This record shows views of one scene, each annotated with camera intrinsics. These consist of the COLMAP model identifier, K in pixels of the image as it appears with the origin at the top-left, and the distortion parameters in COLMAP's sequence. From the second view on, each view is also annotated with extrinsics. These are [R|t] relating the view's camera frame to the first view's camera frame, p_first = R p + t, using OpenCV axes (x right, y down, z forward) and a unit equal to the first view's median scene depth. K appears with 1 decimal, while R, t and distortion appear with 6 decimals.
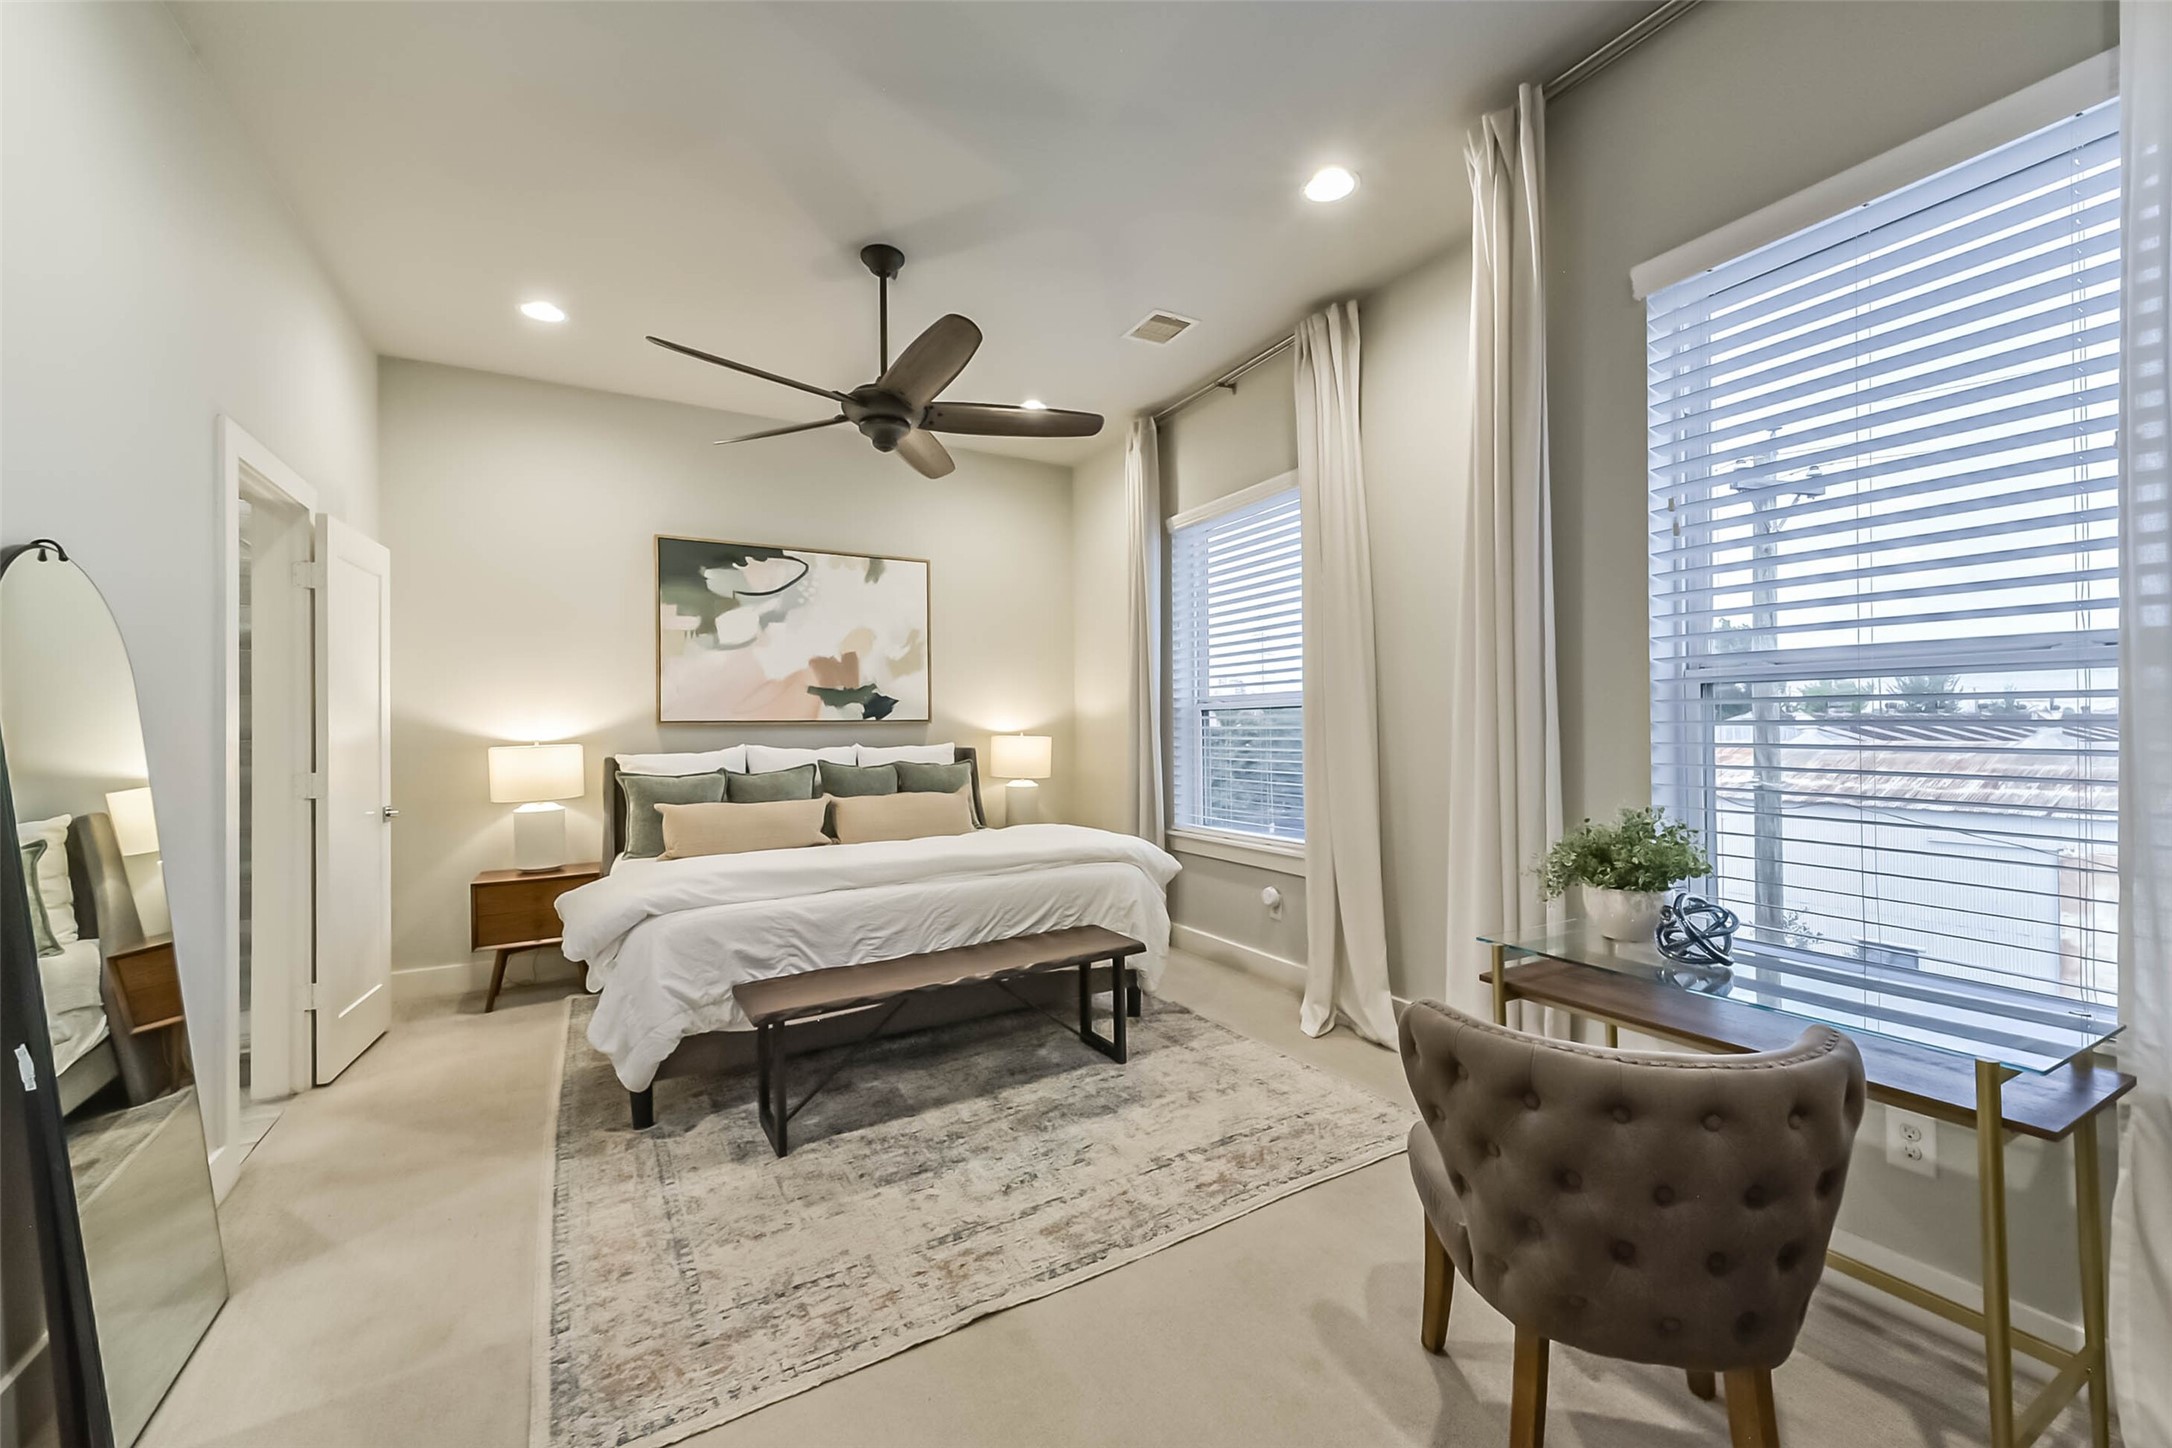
lens RADIAL K [[847.4, 0, 1102.0], [0, 847.4, 719.7], [0, 0, 1]] dist [0.010514, -0.000035]
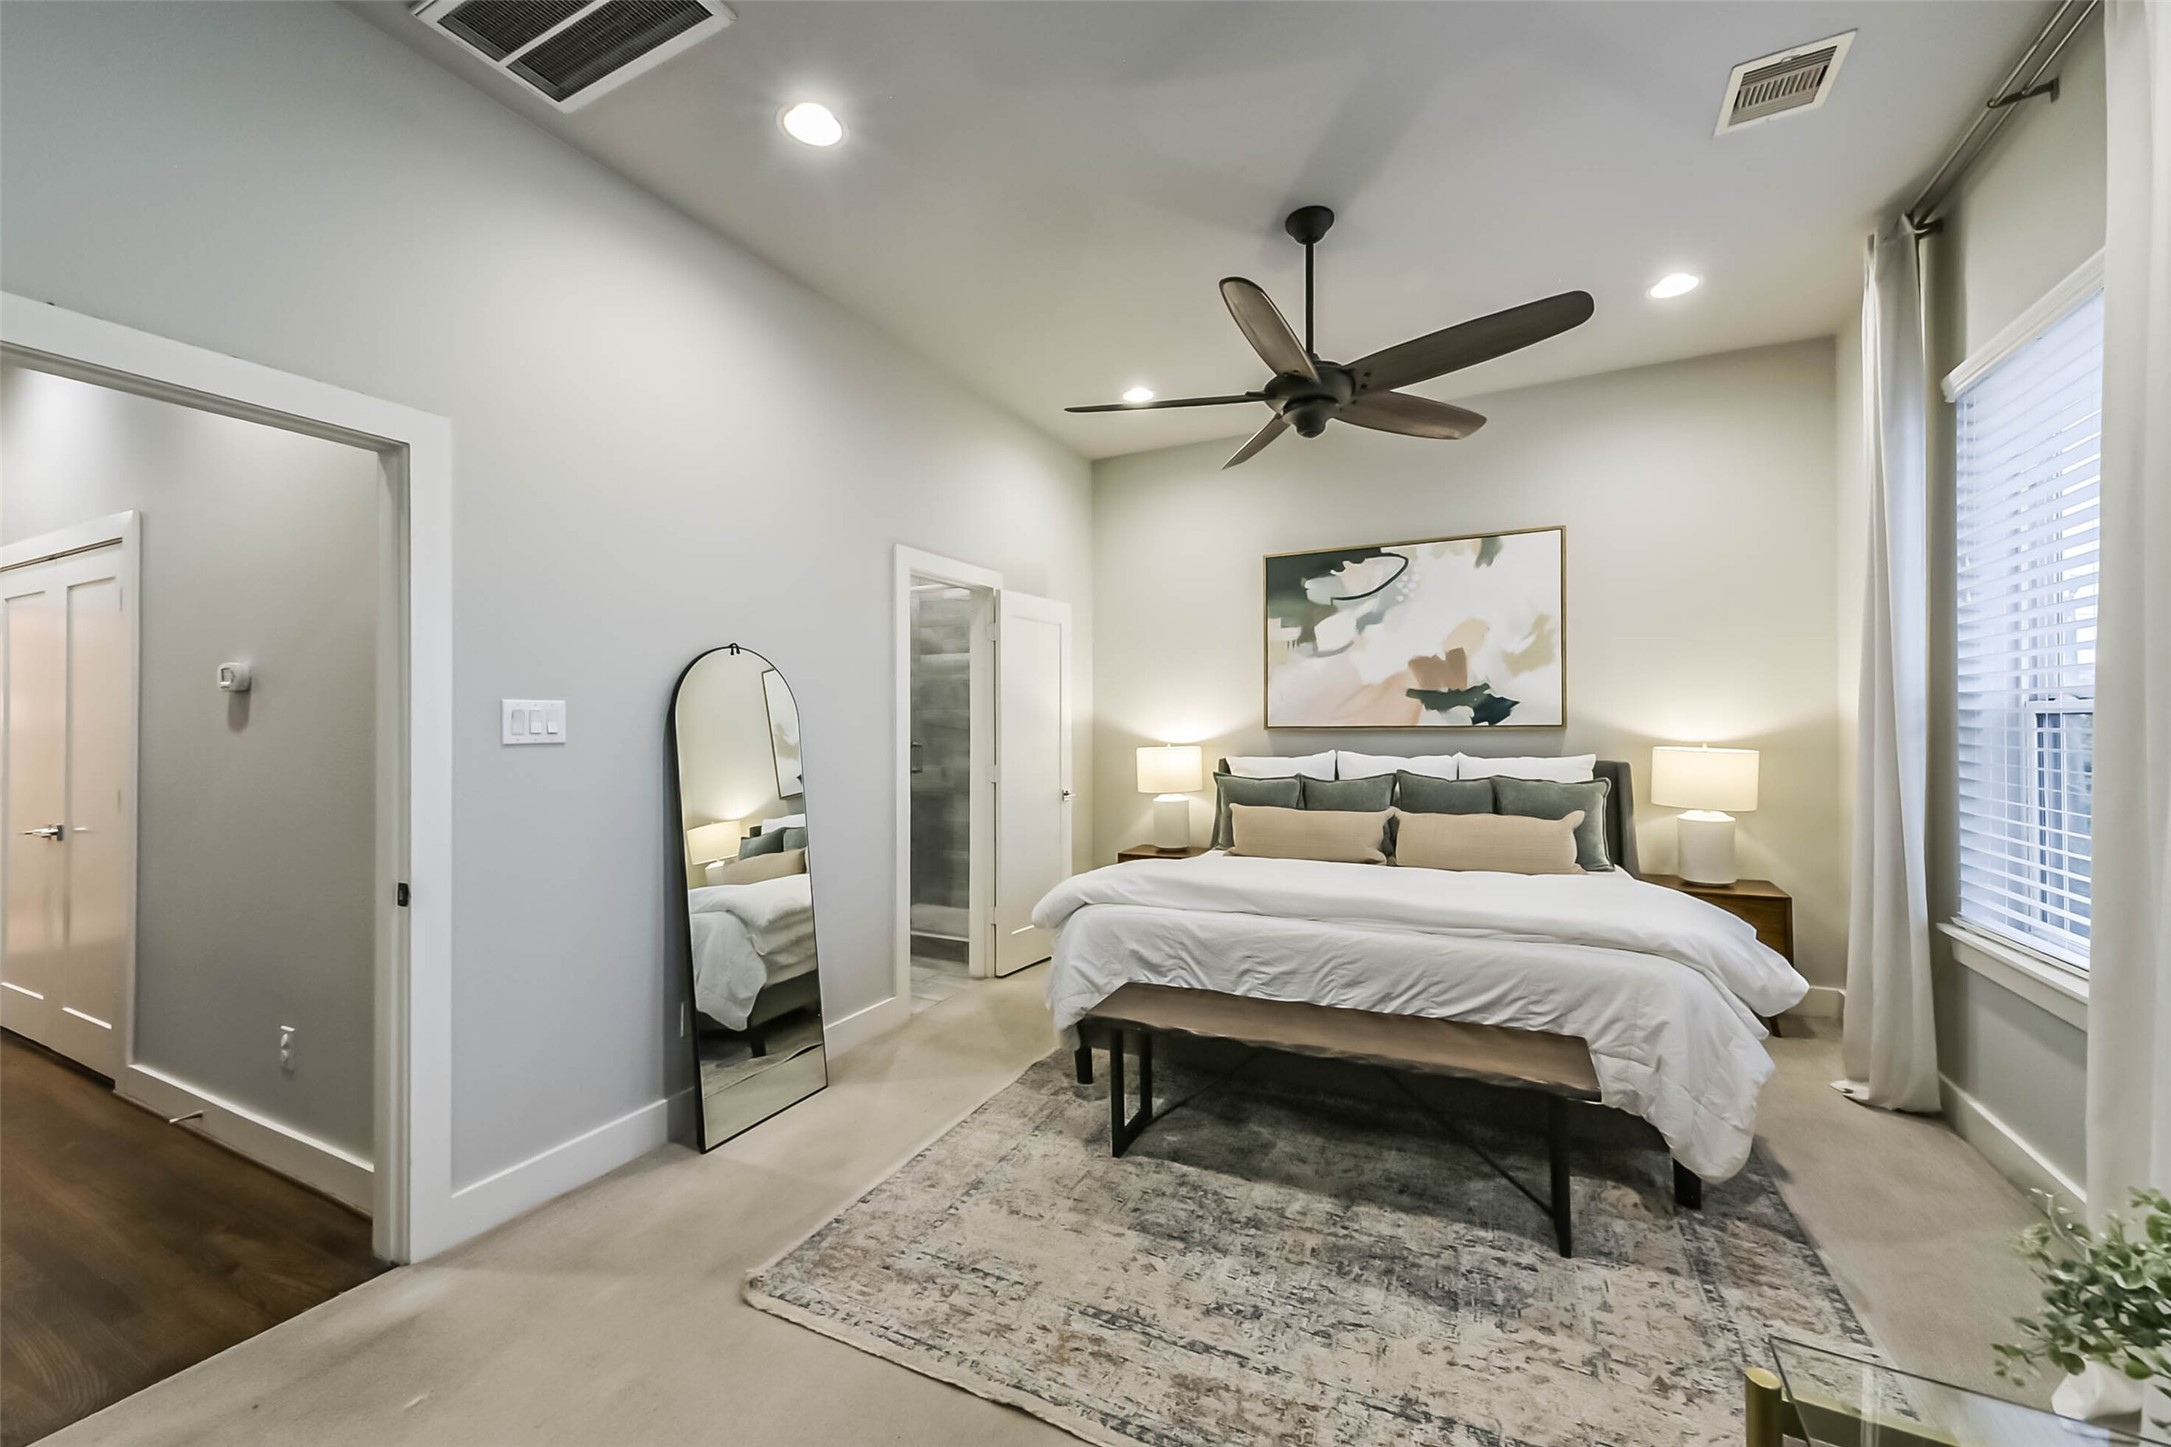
lens RADIAL K [[841.6, 0, 1089.2], [0, 841.6, 714.4], [0, 0, 1]] dist [0.023219, -0.006907]
pose [[0.550901, -0.003409, -0.834564, 0.373628], [0.008947, 0.999958, 0.001822, -0.026346], [0.834523, -0.008471, 0.550909, 0.314939]]
